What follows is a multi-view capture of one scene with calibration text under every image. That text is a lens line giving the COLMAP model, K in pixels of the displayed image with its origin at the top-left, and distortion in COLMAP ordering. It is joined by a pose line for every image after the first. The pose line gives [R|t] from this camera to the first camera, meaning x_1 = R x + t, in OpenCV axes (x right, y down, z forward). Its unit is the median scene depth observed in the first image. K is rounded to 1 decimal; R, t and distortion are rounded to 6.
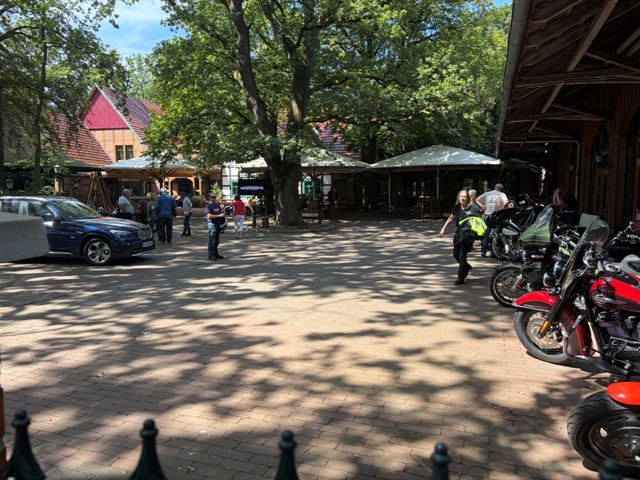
lens RADIAL K [[495.3, 0, 326.3], [0, 495.3, 241.1], [0, 0, 1]] dist [0.030908, -0.003084]
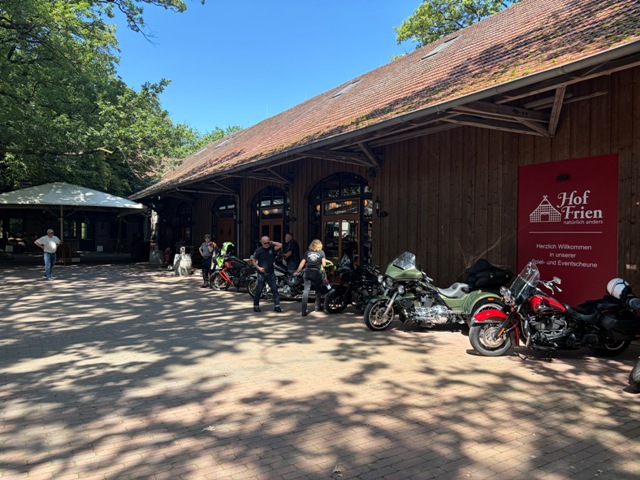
lens RADIAL K [[495.3, 0, 326.3], [0, 495.3, 241.1], [0, 0, 1]] dist [0.030908, -0.003084]
pose [[0.599210, 0.001604, 0.800591, -0.945973], [0.063392, 0.996763, -0.049443, -0.057870], [-0.798078, 0.080378, 0.597168, 0.403603]]
